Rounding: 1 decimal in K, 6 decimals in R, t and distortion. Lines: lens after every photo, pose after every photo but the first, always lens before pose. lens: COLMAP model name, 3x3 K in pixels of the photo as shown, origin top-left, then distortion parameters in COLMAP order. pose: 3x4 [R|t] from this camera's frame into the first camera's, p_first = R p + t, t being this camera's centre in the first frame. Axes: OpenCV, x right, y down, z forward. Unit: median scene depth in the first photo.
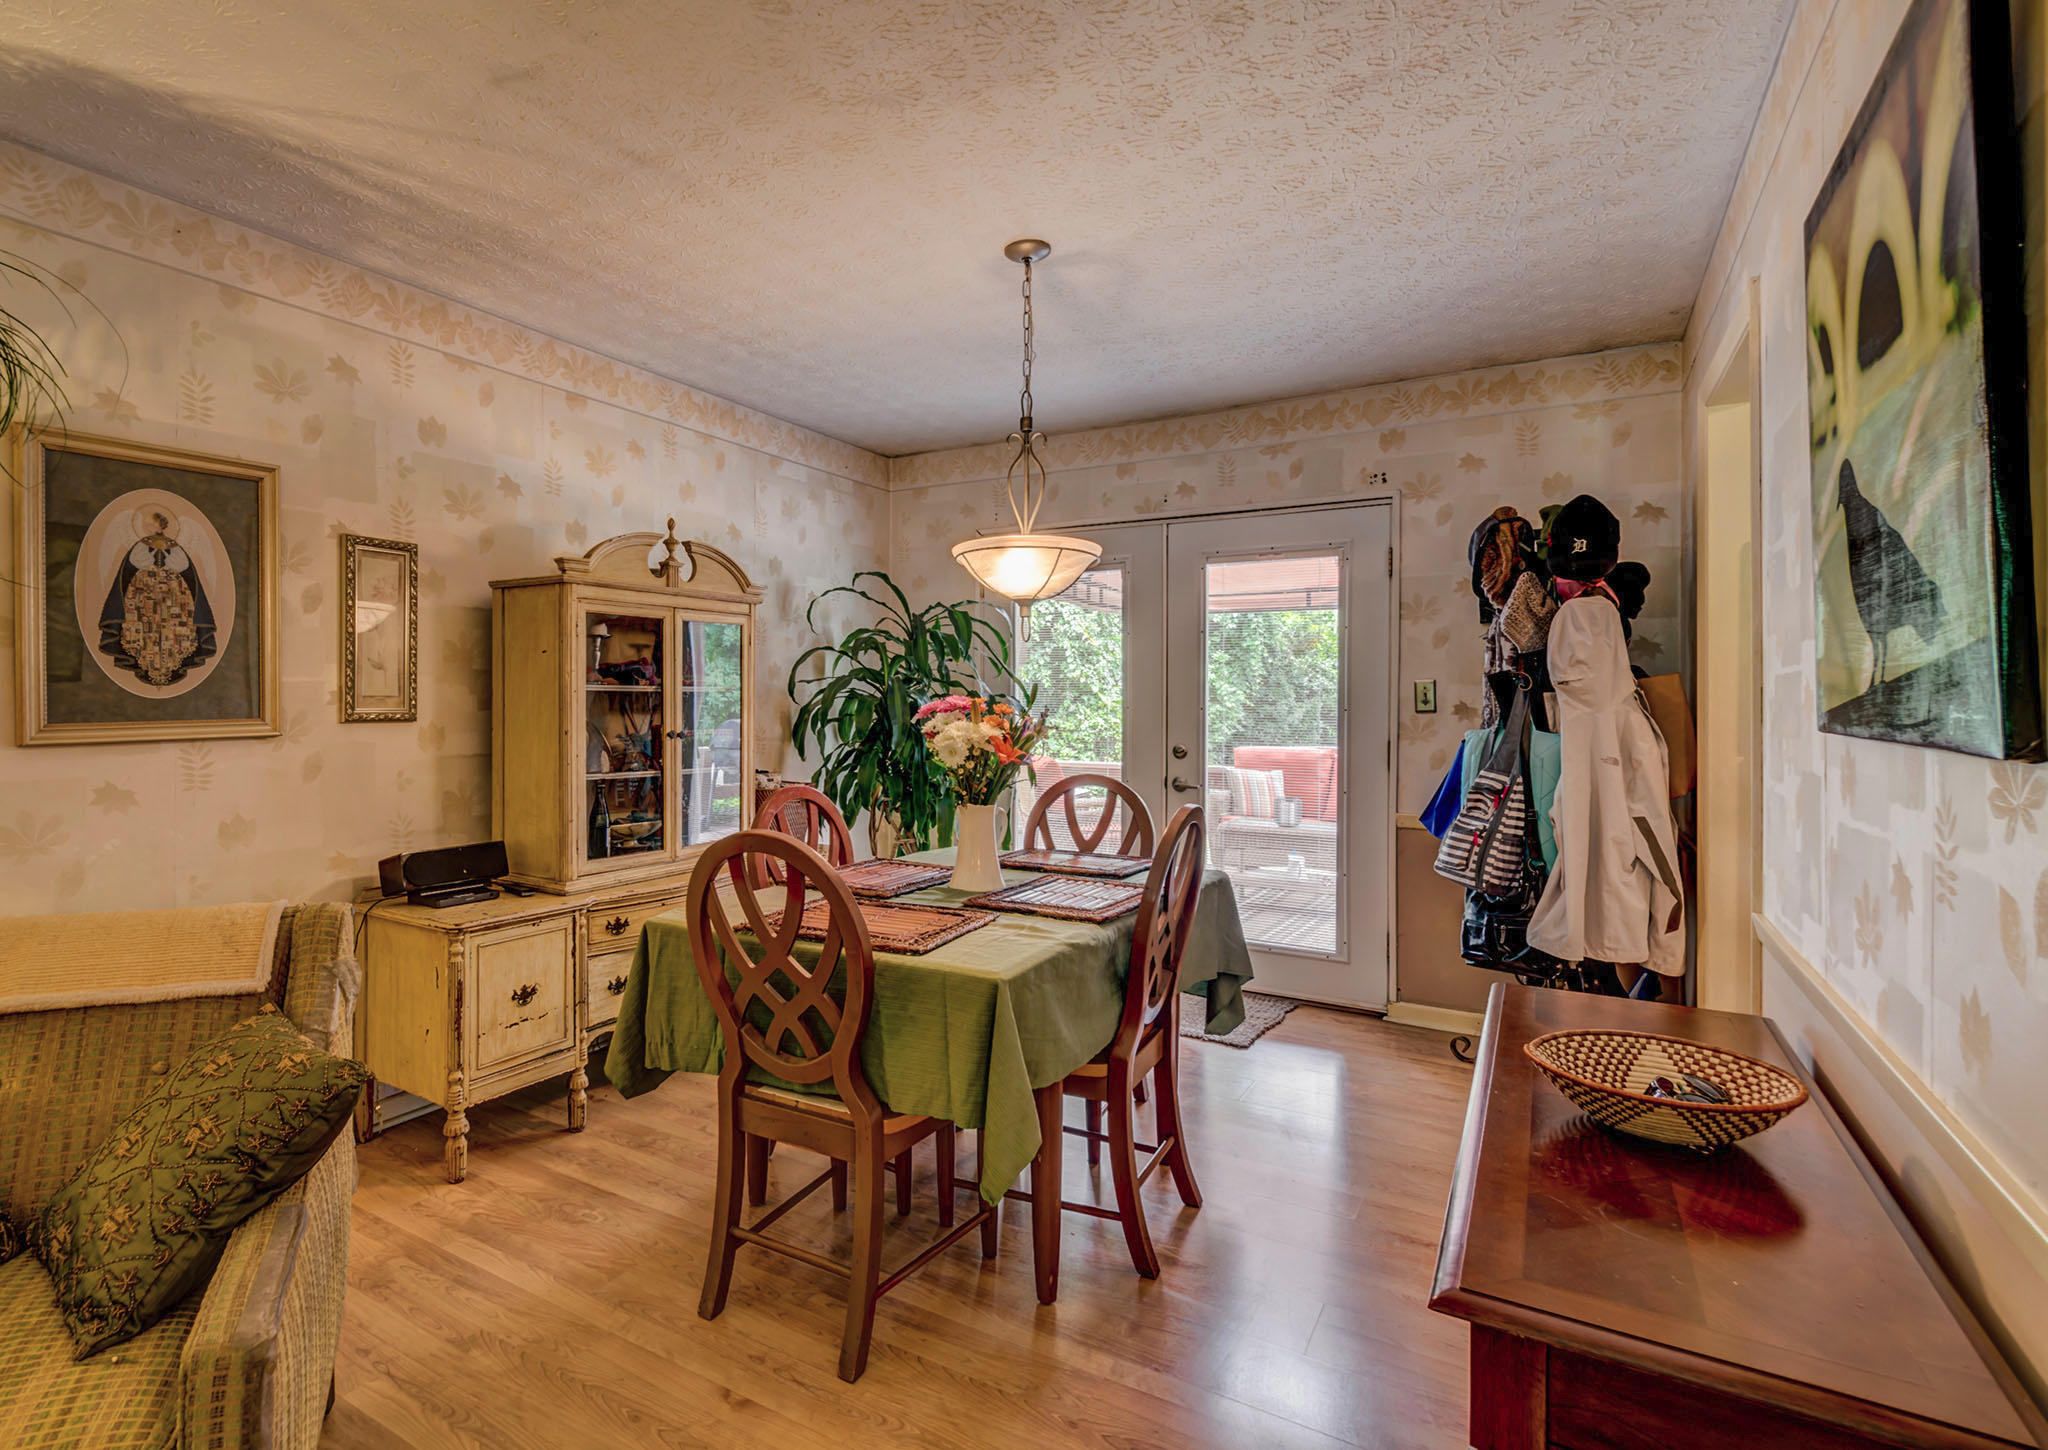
lens RADIAL K [[985.3, 0, 1021.4], [0, 985.3, 704.5], [0, 0, 1]] dist [0.003485, 0.000213]
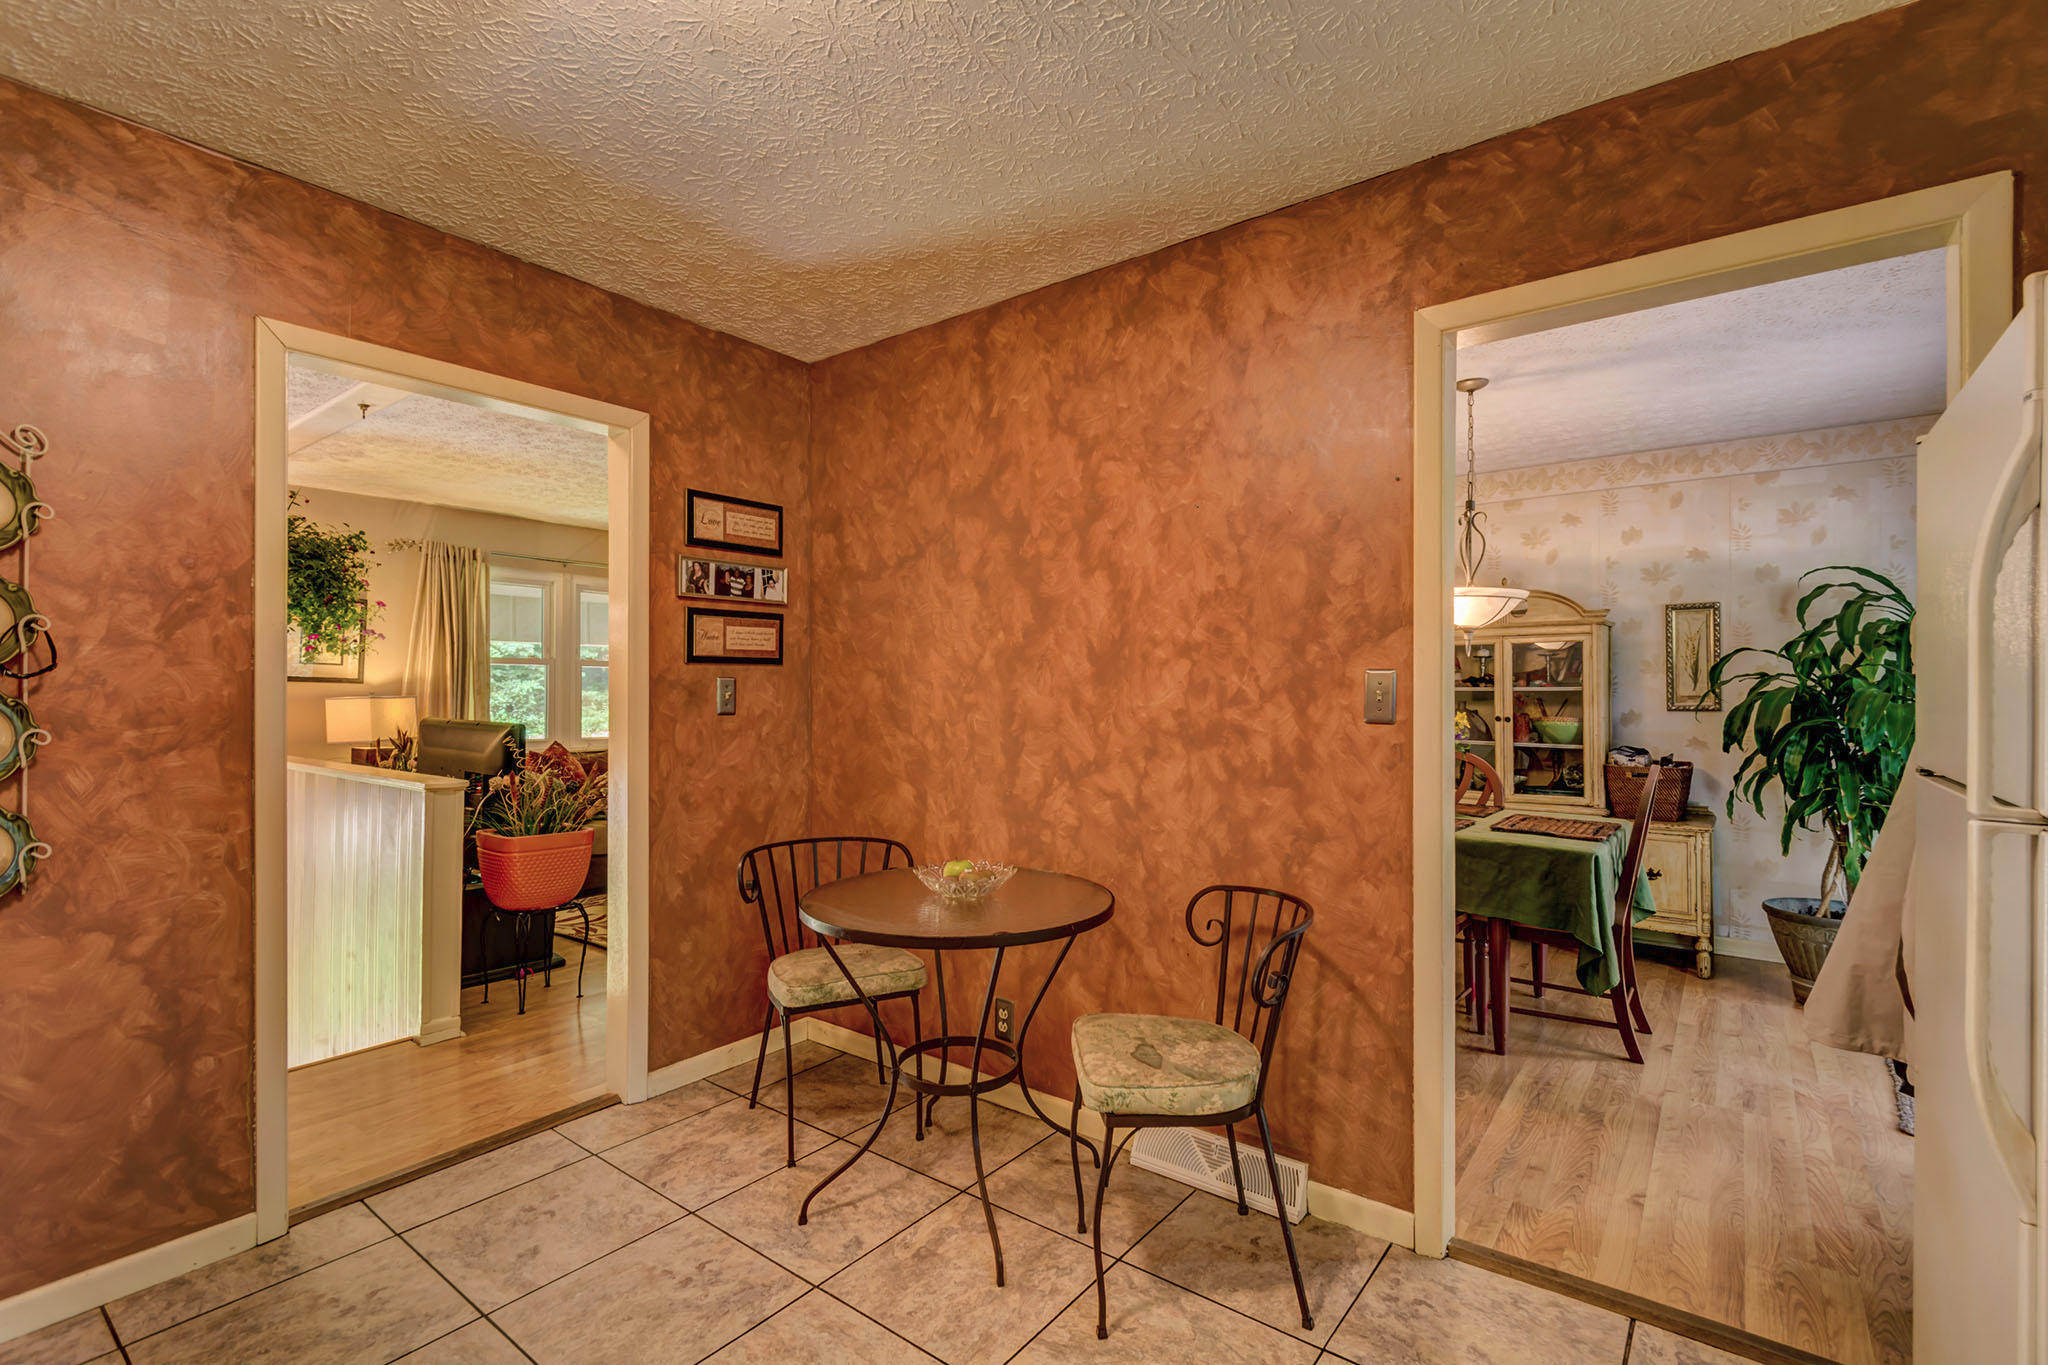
lens RADIAL K [[920.0, 0, 1025.1], [0, 920.0, 689.4], [0, 0, 1]] dist [-0.001086, 0.000164]
pose [[-0.096795, -0.006516, -0.995283, 1.562131], [-0.006585, 0.999961, -0.005907, -0.006219], [0.995283, 0.005983, -0.096834, 0.555871]]
